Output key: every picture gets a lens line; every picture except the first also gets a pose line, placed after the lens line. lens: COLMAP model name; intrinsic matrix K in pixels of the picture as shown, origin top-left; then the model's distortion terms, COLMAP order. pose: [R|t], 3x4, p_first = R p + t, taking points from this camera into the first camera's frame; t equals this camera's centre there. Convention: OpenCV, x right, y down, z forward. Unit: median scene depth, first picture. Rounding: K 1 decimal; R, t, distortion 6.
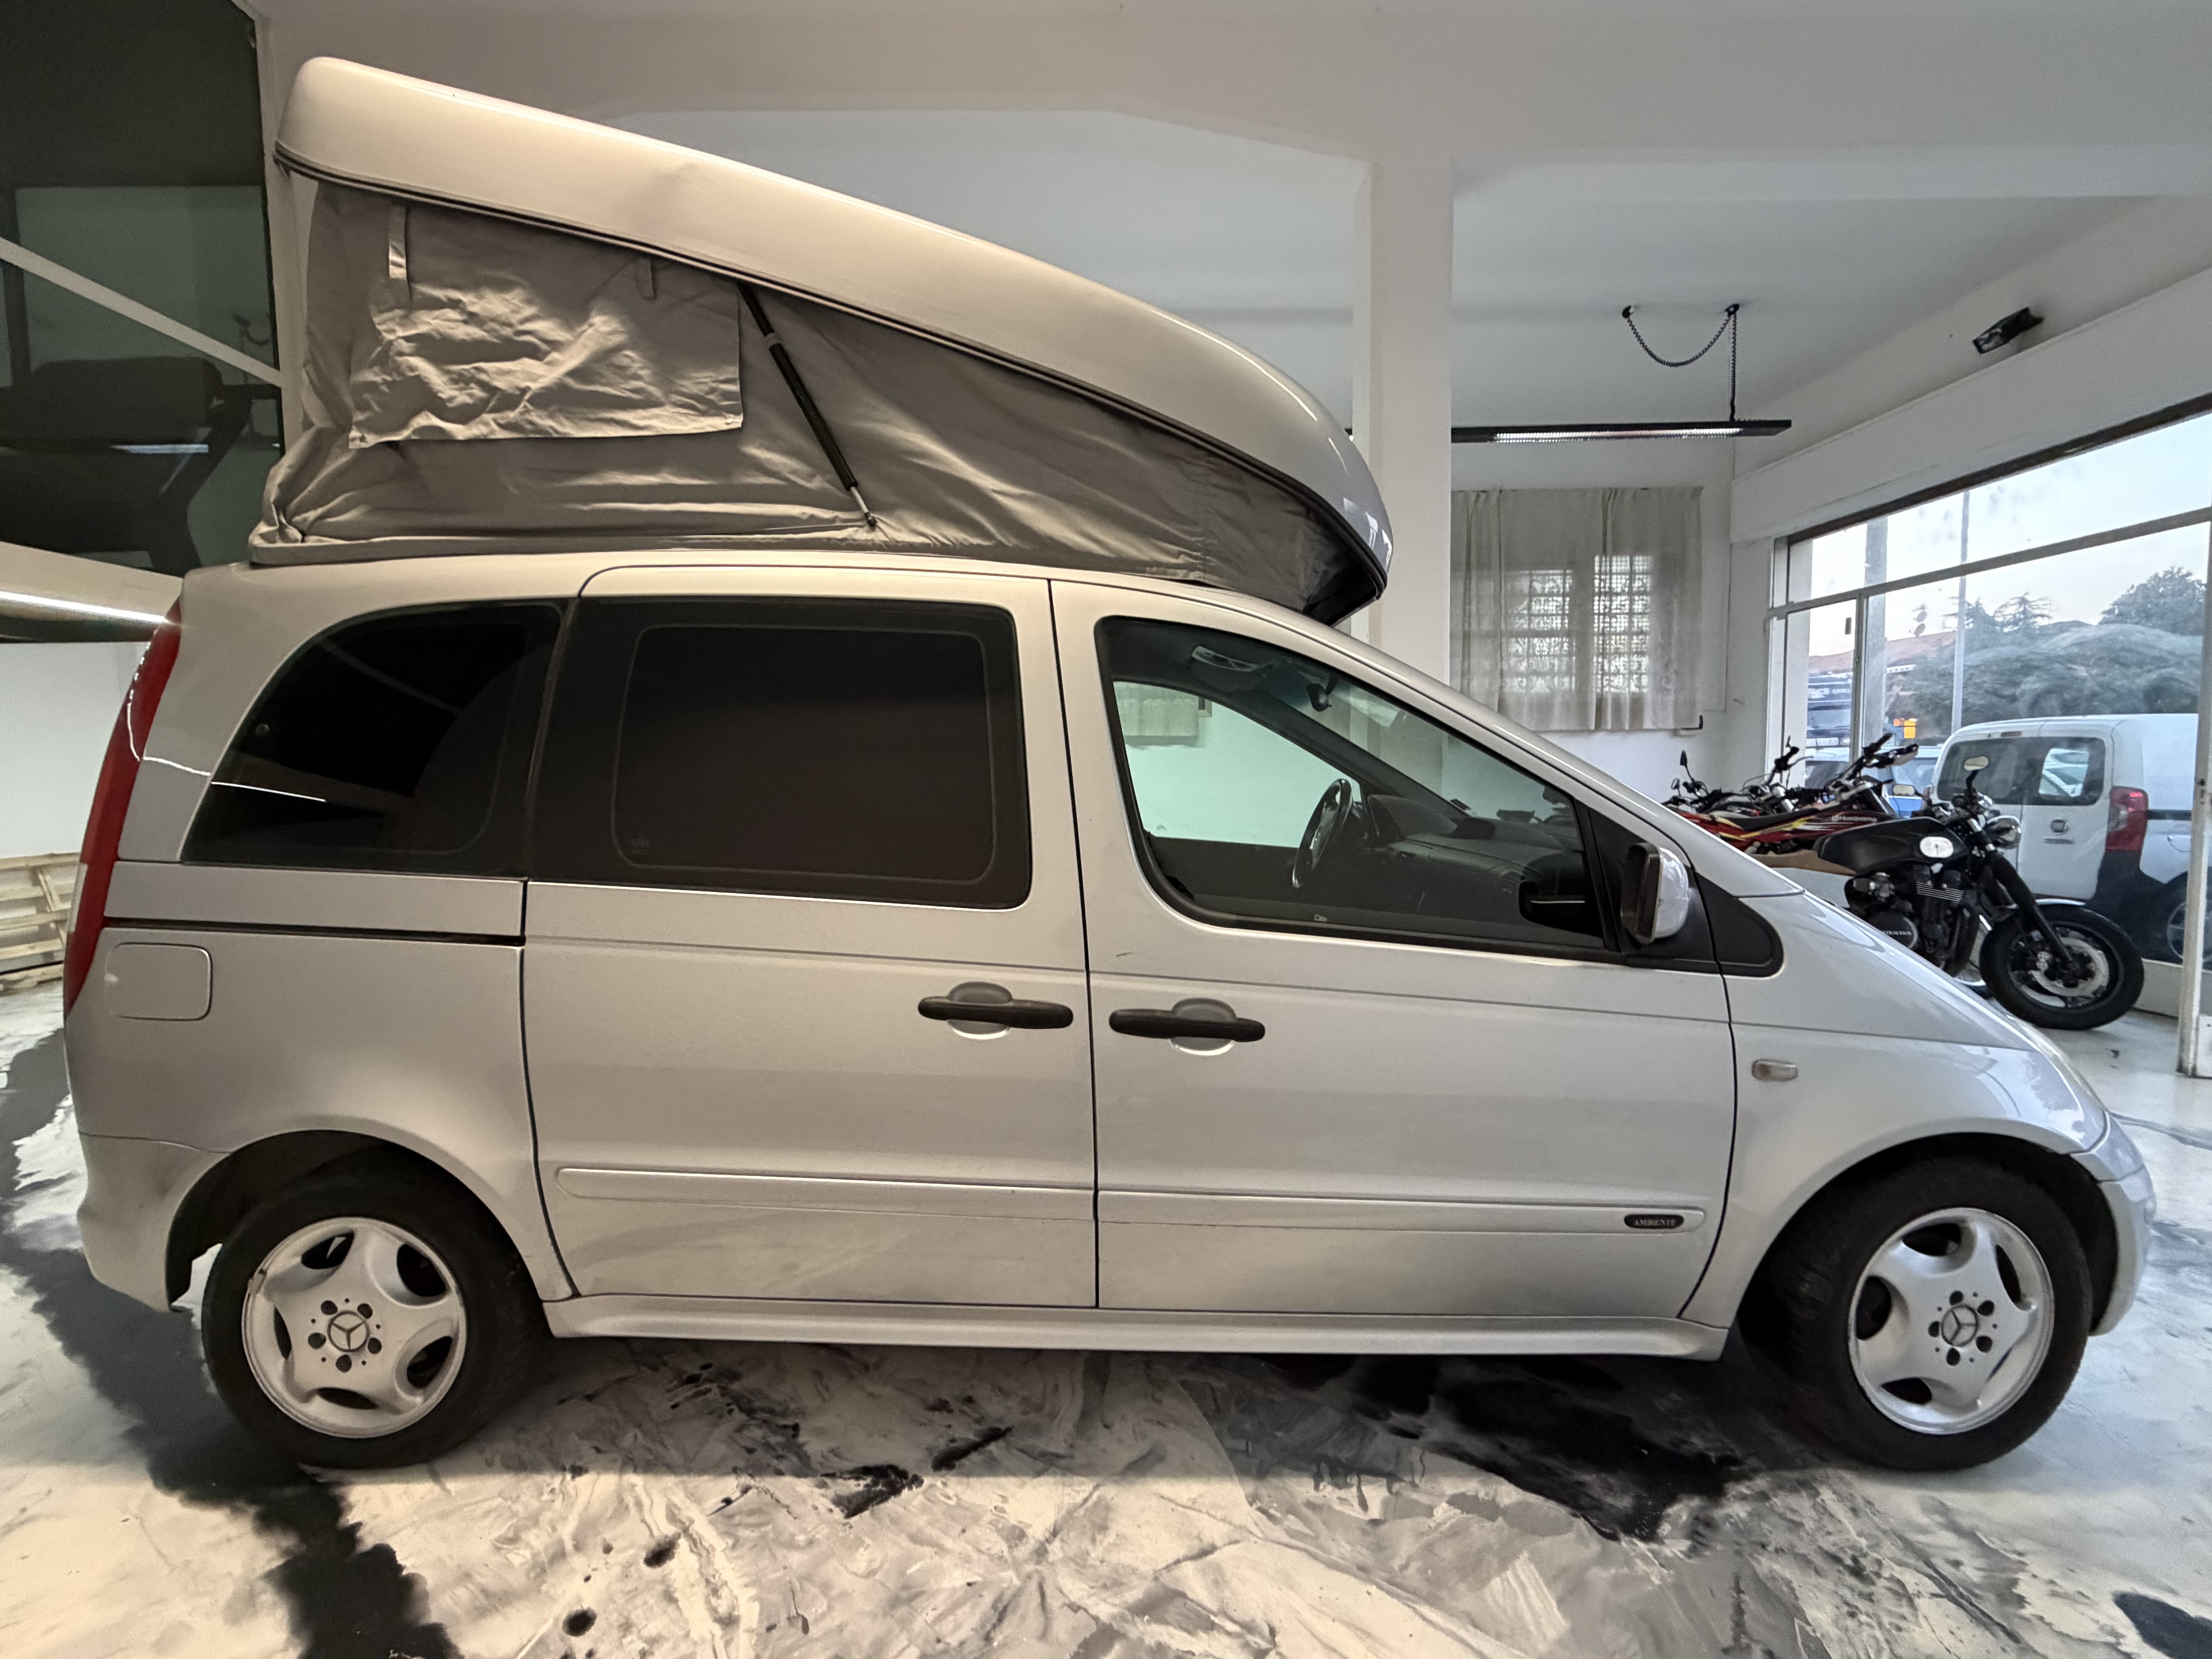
lens RADIAL K [[930.6, 0, 1102.5], [0, 930.6, 830.1], [0, 0, 1]] dist [0.002039, -0.000202]
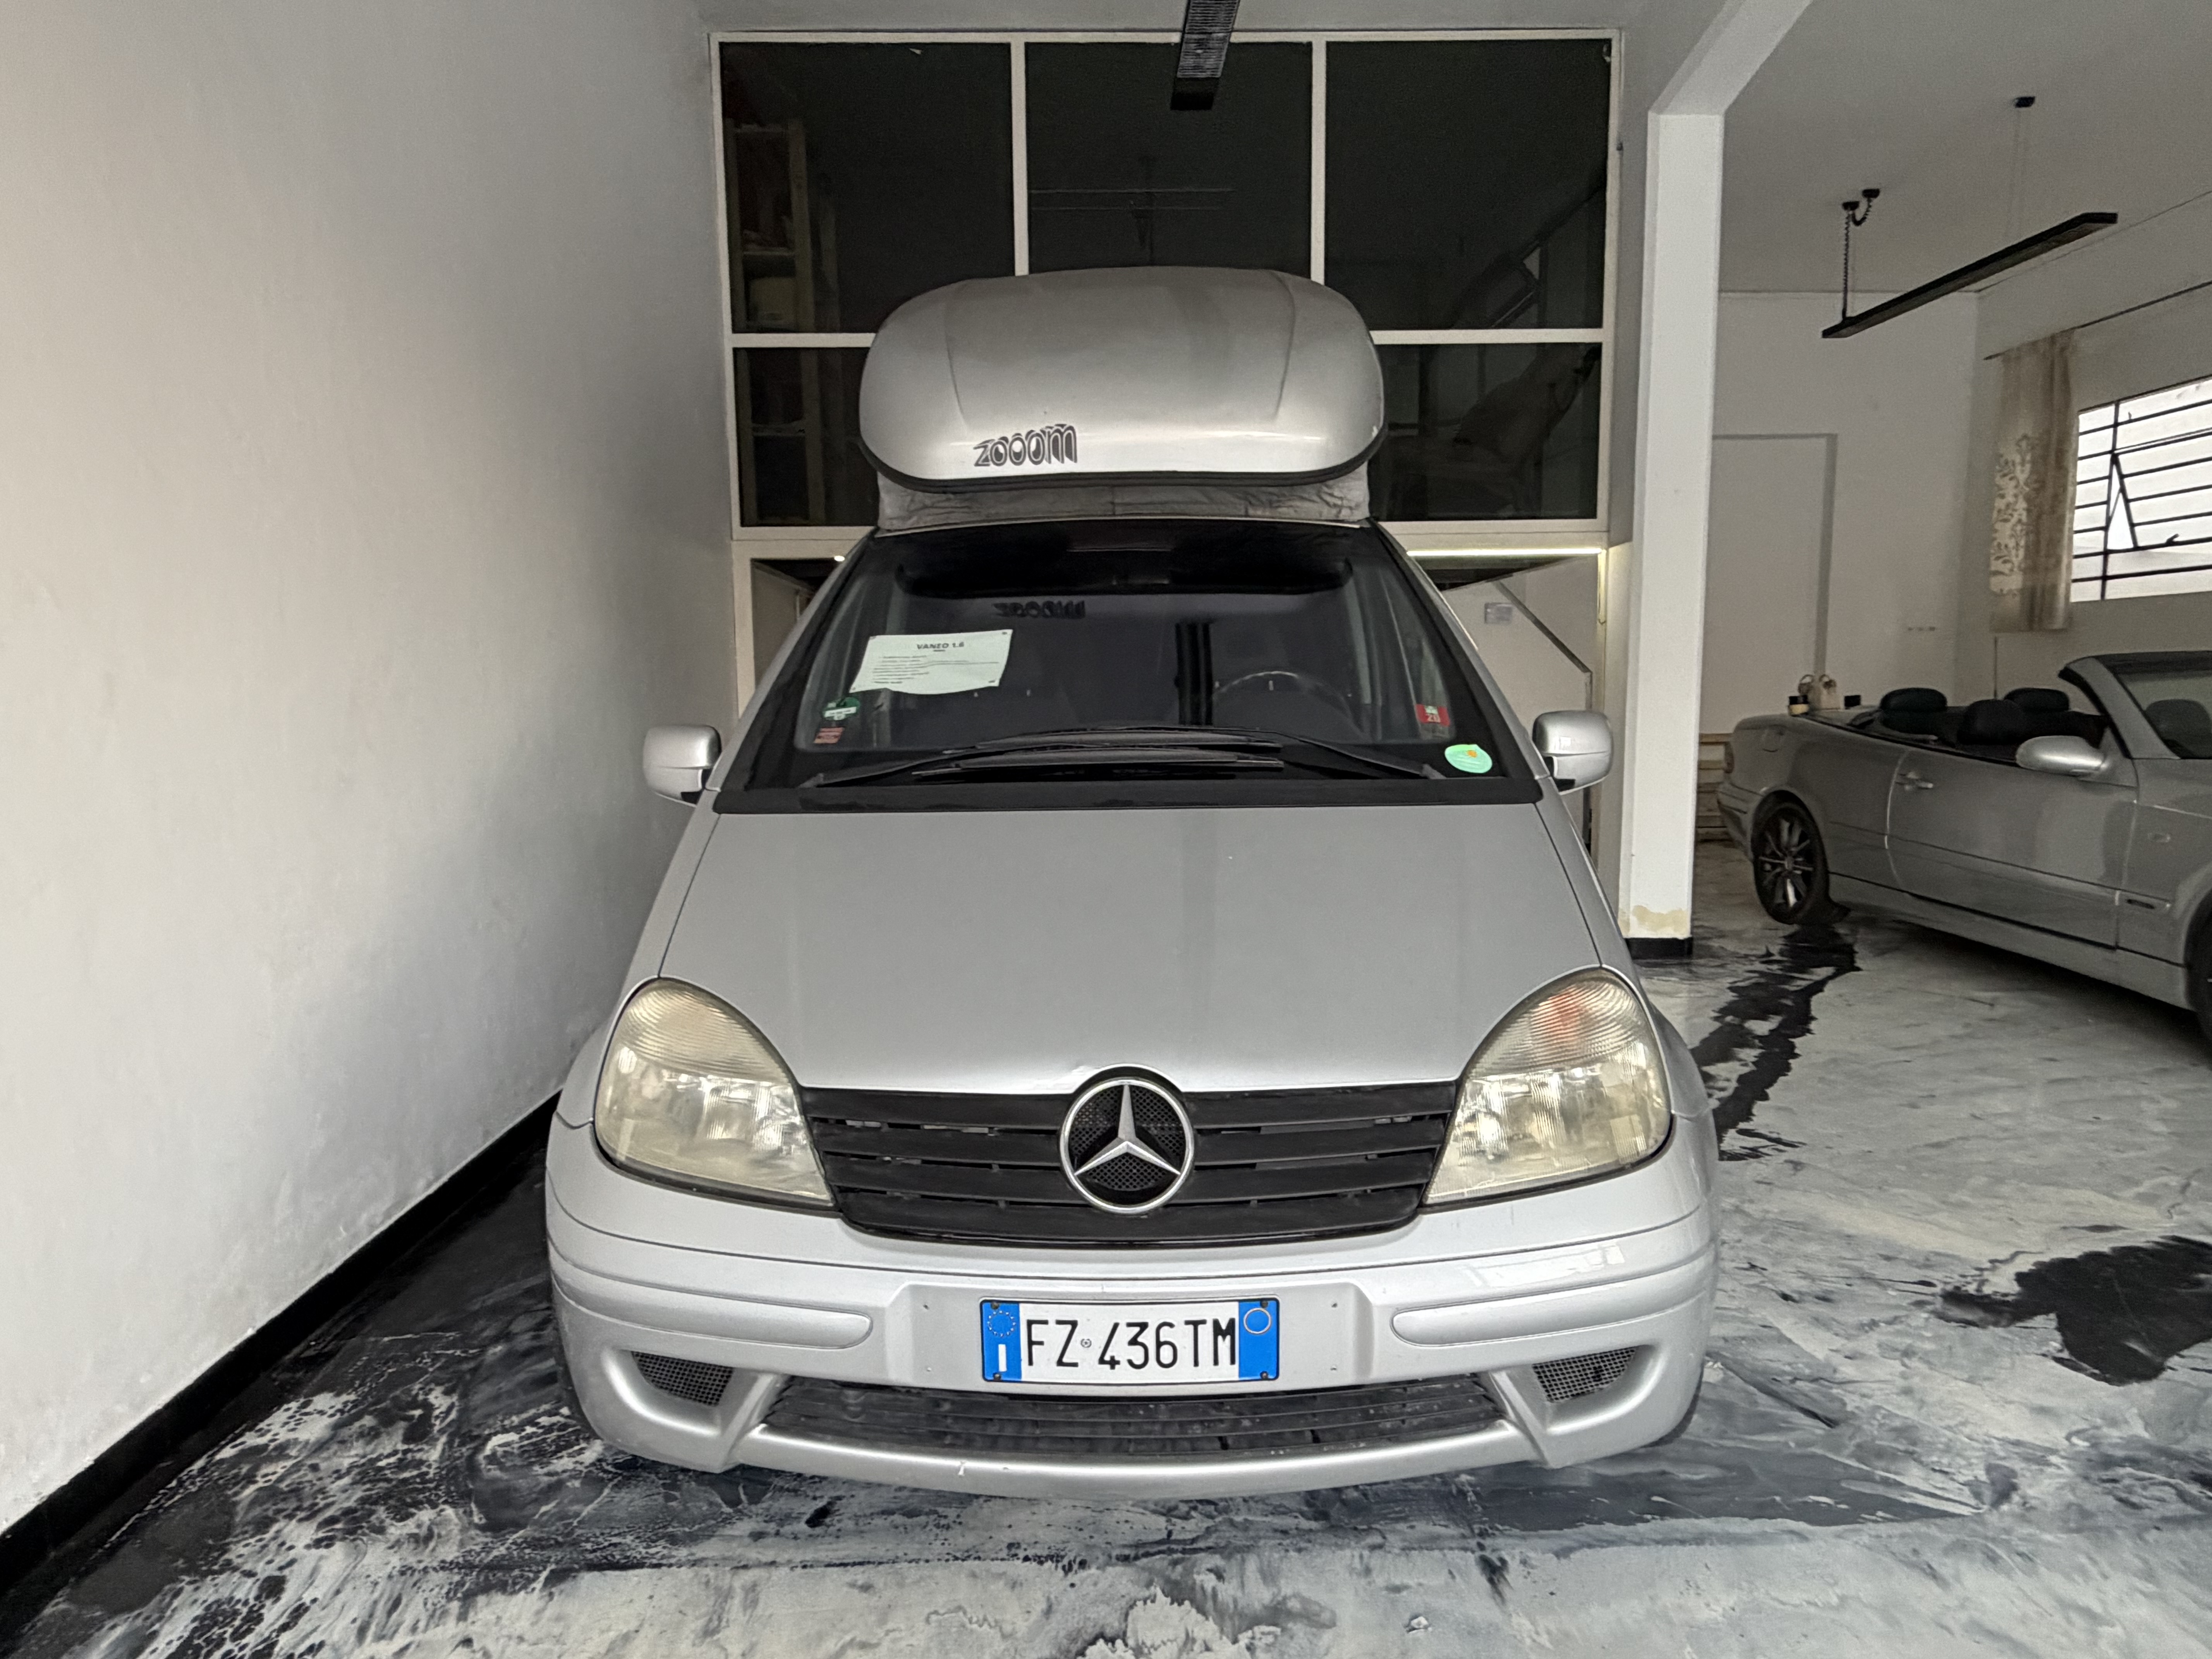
lens RADIAL K [[1327.6, 0, 1107.2], [0, 1327.6, 834.3], [0, 0, 1]] dist [-0.019254, 0.008852]
pose [[0.013536, 0.113590, -0.993436, 1.829371], [-0.051858, 0.992269, 0.112750, -0.006015], [0.998563, 0.049991, 0.019322, 0.762762]]
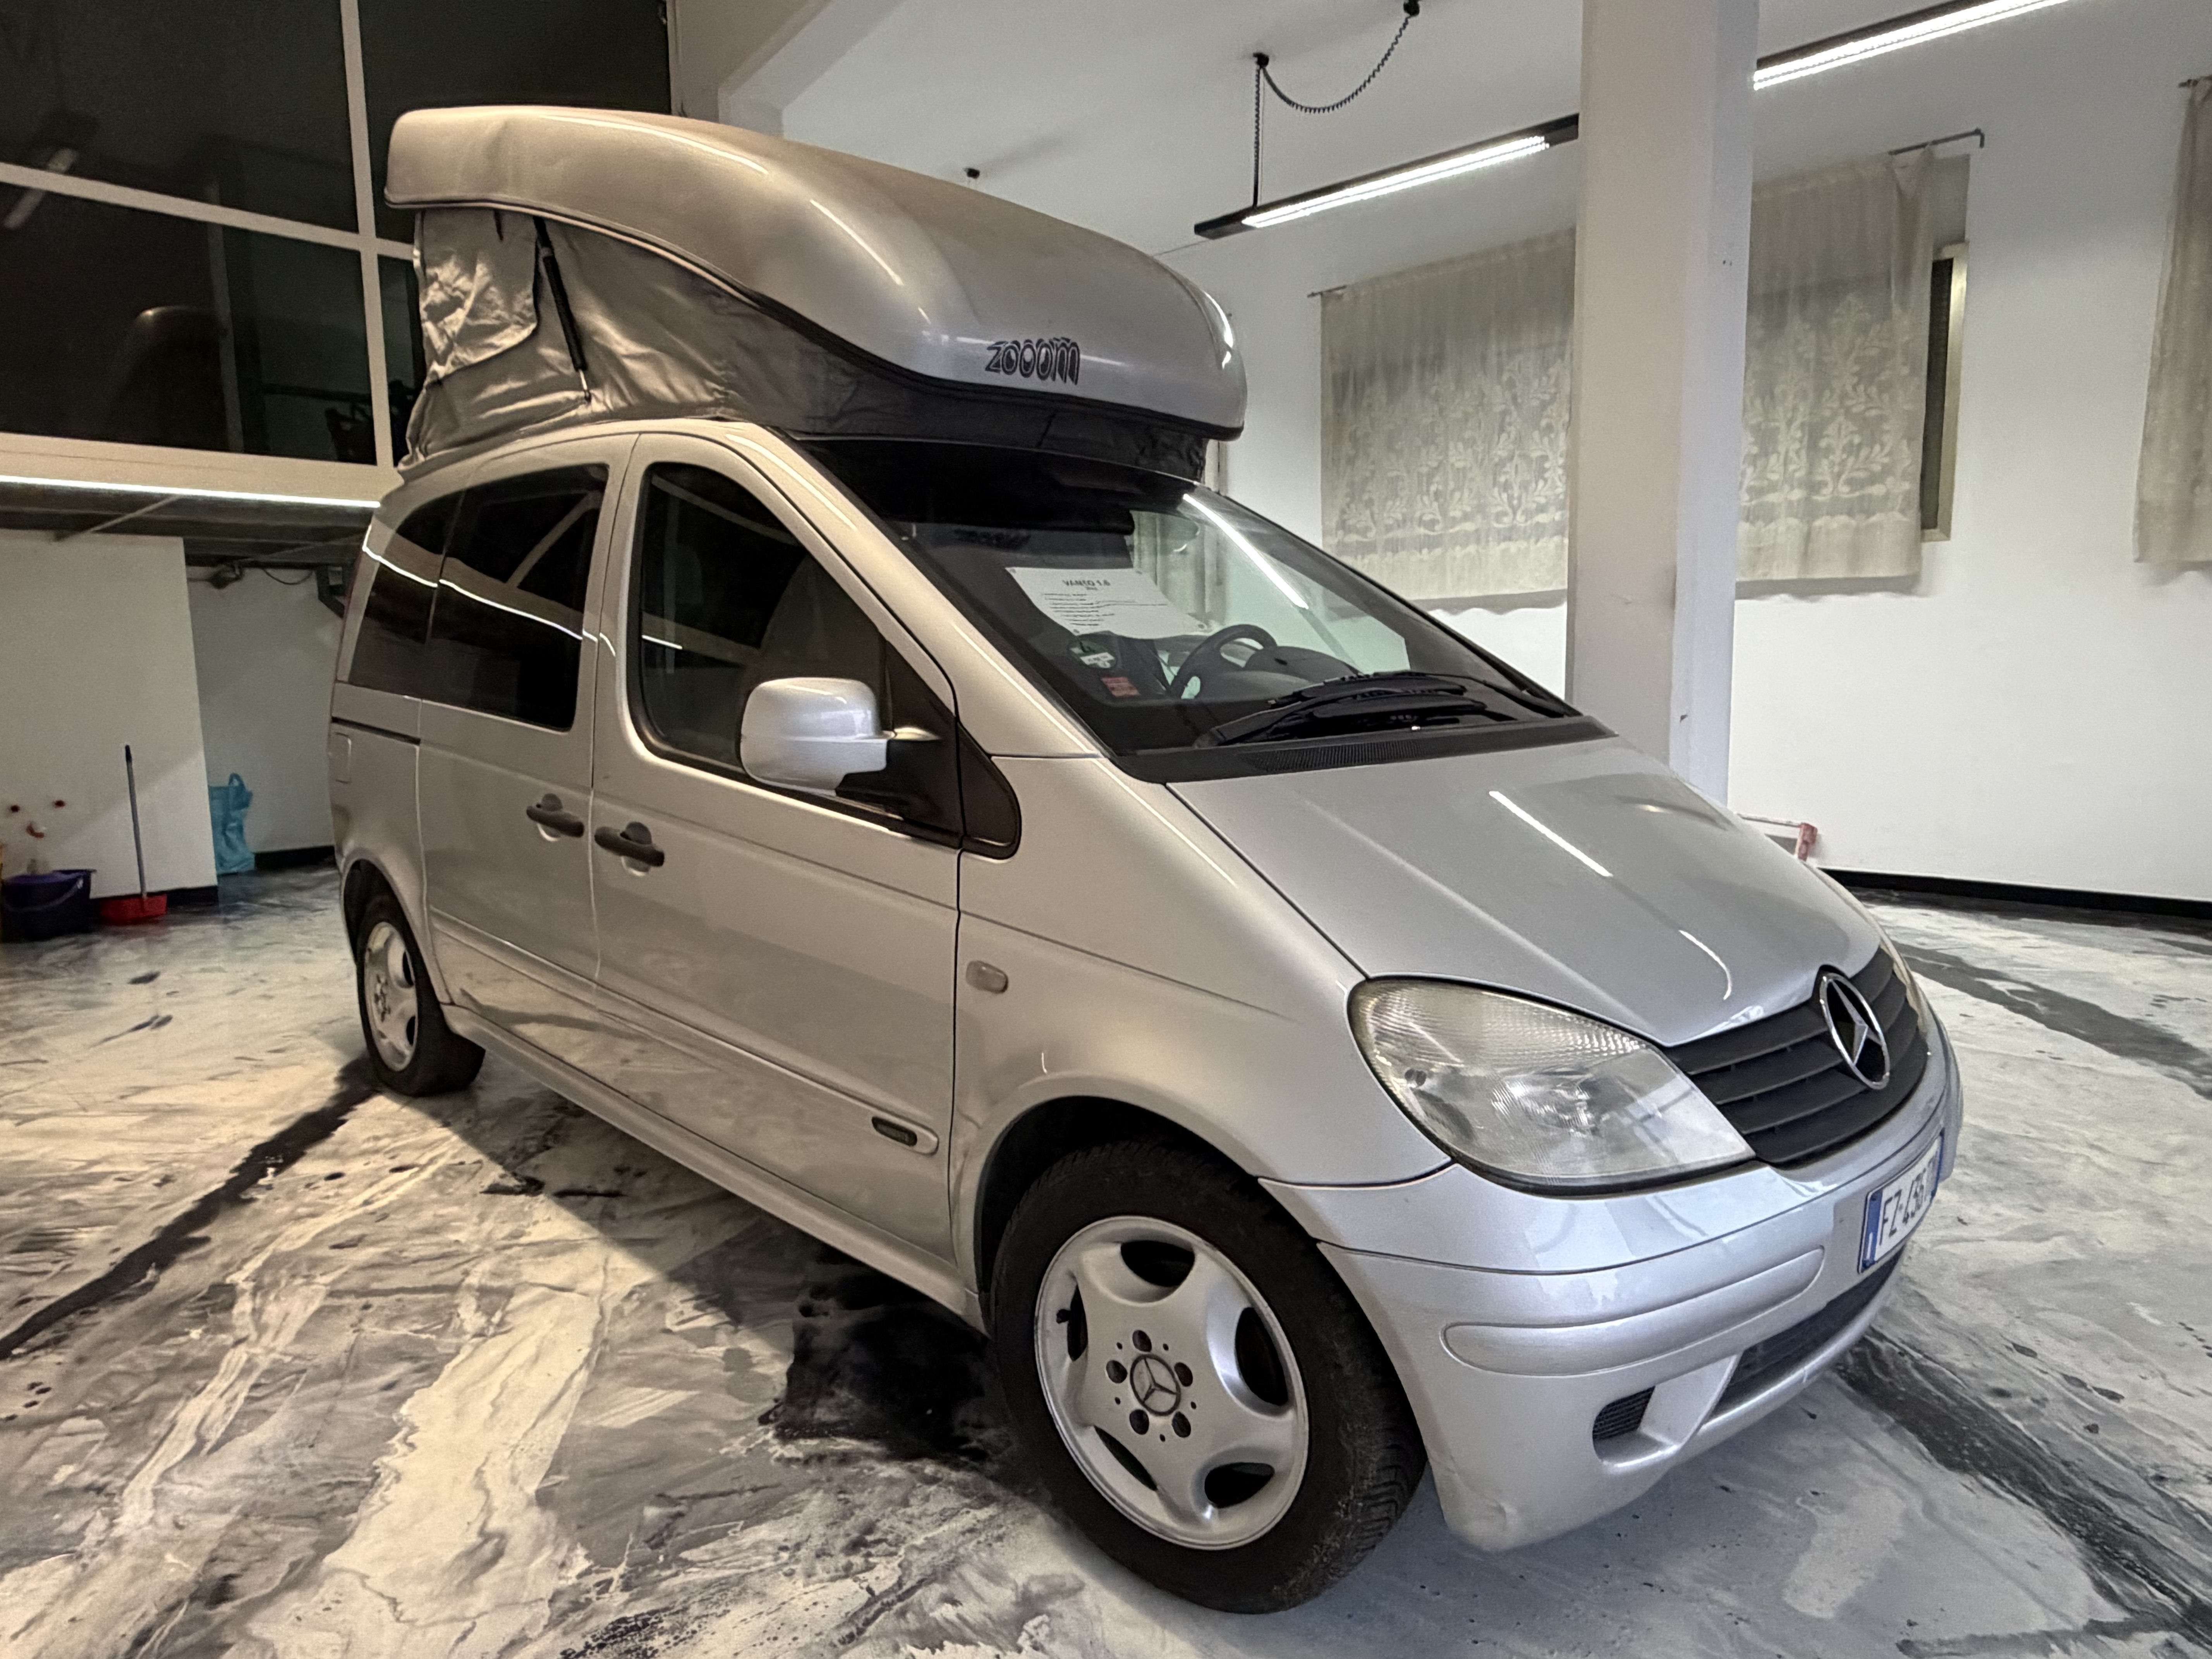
lens RADIAL K [[1332.5, 0, 1116.7], [0, 1332.5, 828.5], [0, 0, 1]] dist [0.004495, -0.002514]
pose [[0.720714, 0.088714, -0.687533, 1.563699], [-0.043546, 0.995613, 0.082818, 0.037009], [0.691864, -0.029749, 0.721415, 0.277484]]
